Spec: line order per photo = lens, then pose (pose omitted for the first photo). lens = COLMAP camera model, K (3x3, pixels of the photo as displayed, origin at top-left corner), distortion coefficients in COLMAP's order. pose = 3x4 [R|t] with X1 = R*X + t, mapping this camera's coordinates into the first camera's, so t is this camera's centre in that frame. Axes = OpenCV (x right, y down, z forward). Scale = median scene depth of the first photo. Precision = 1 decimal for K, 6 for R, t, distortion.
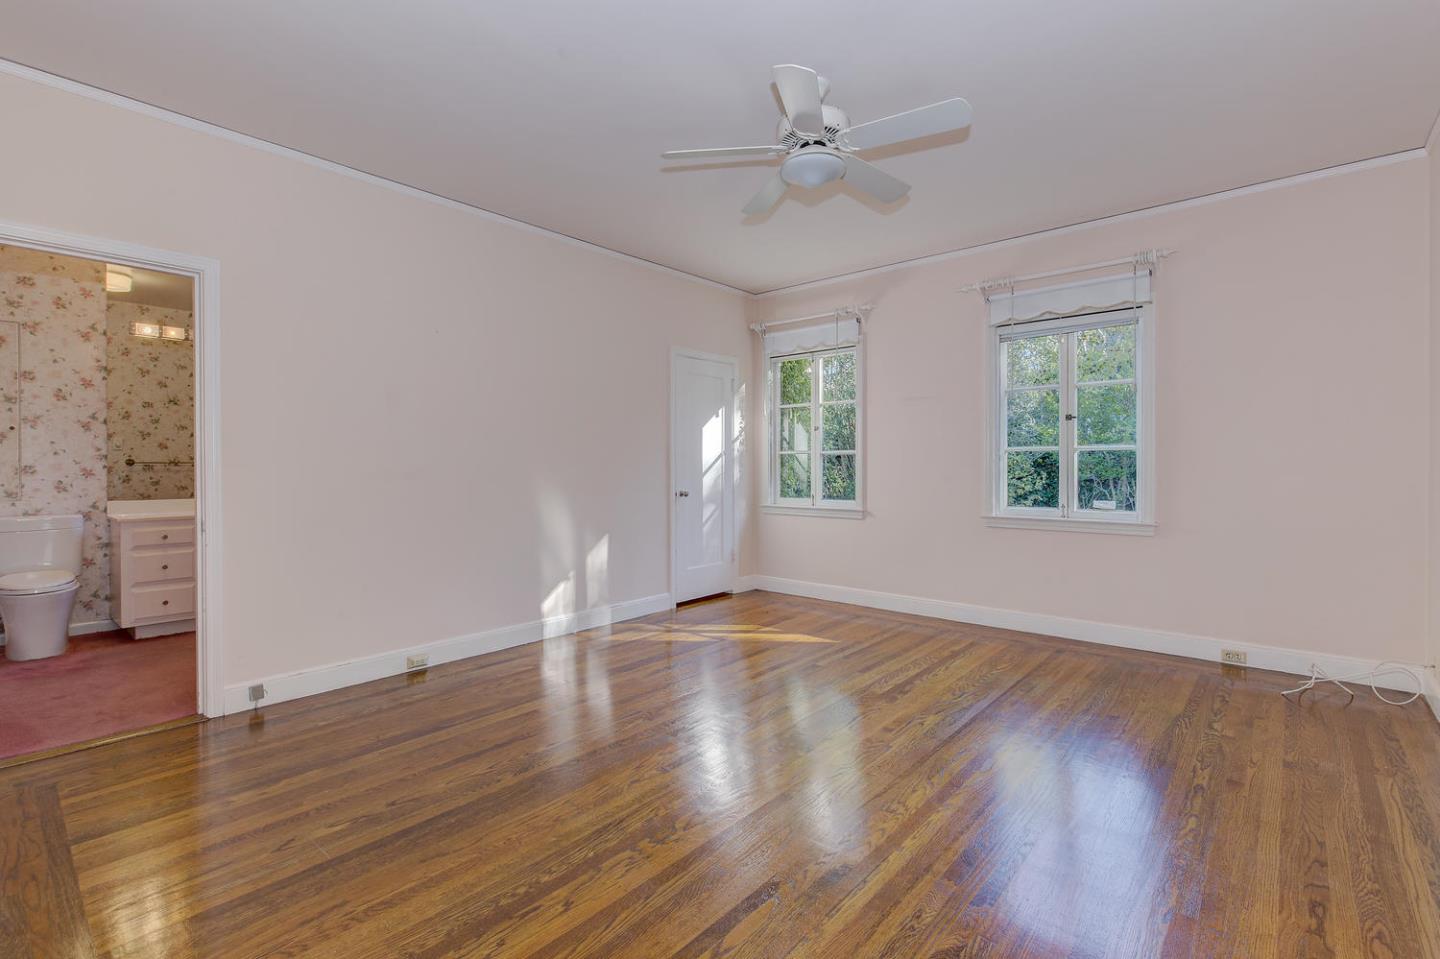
lens RADIAL K [[659.8, 0, 724.6], [0, 659.8, 467.9], [0, 0, 1]] dist [-0.001090, -0.001367]
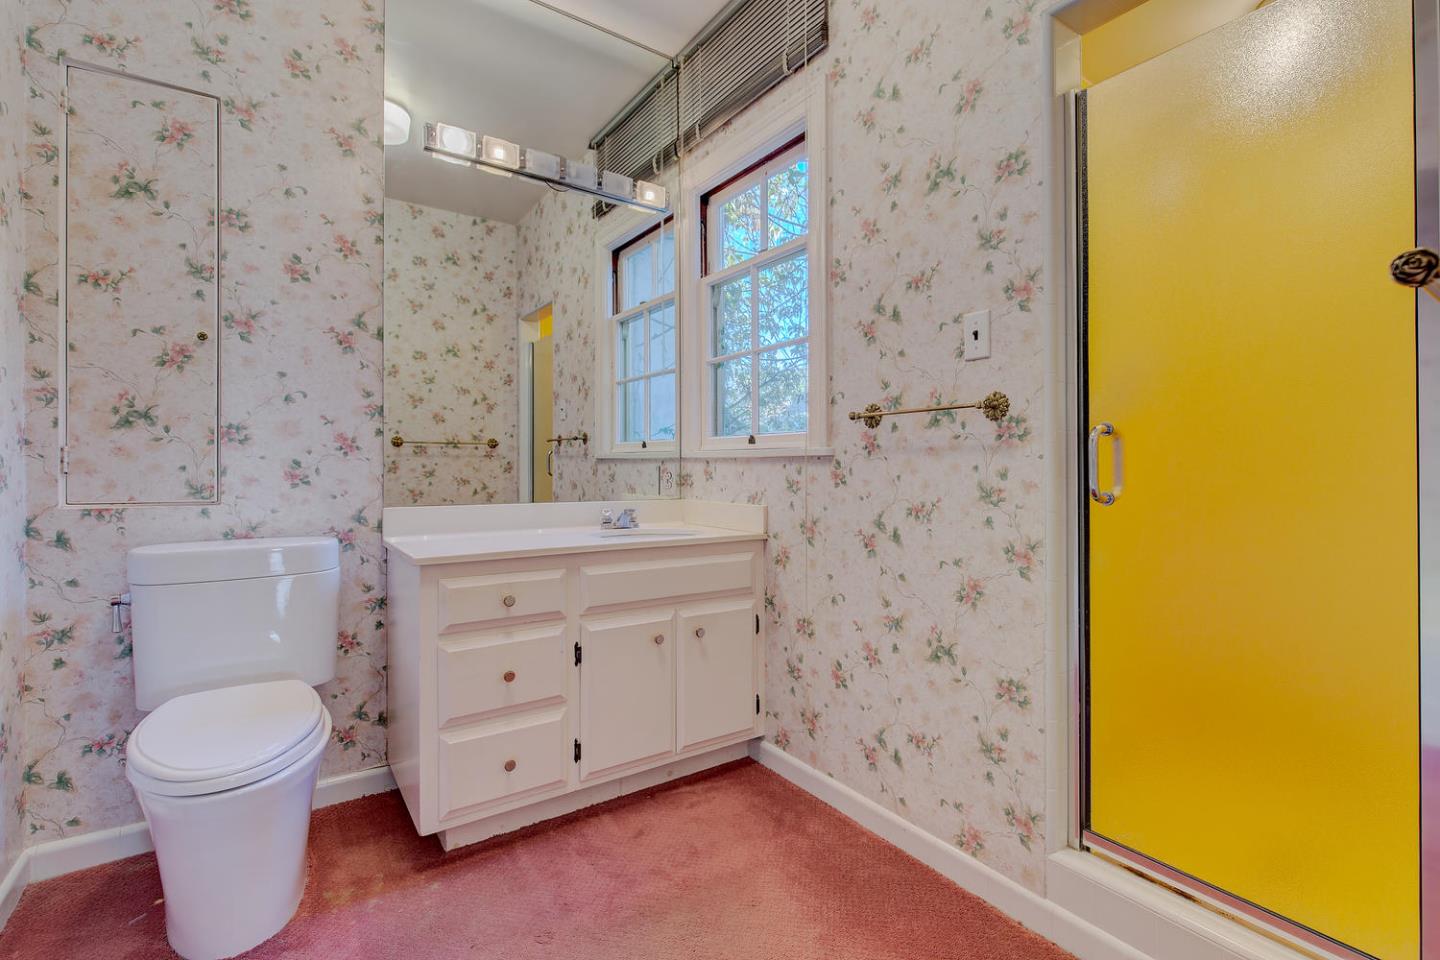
lens RADIAL K [[659.8, 0, 724.6], [0, 659.8, 468.4], [0, 0, 1]] dist [-0.001090, -0.001367]
pose [[0.970982, 0.006218, -0.239072, -0.608167], [-0.006115, 0.999981, 0.001175, 0.022129], [0.239075, 0.000321, 0.971001, 0.622551]]
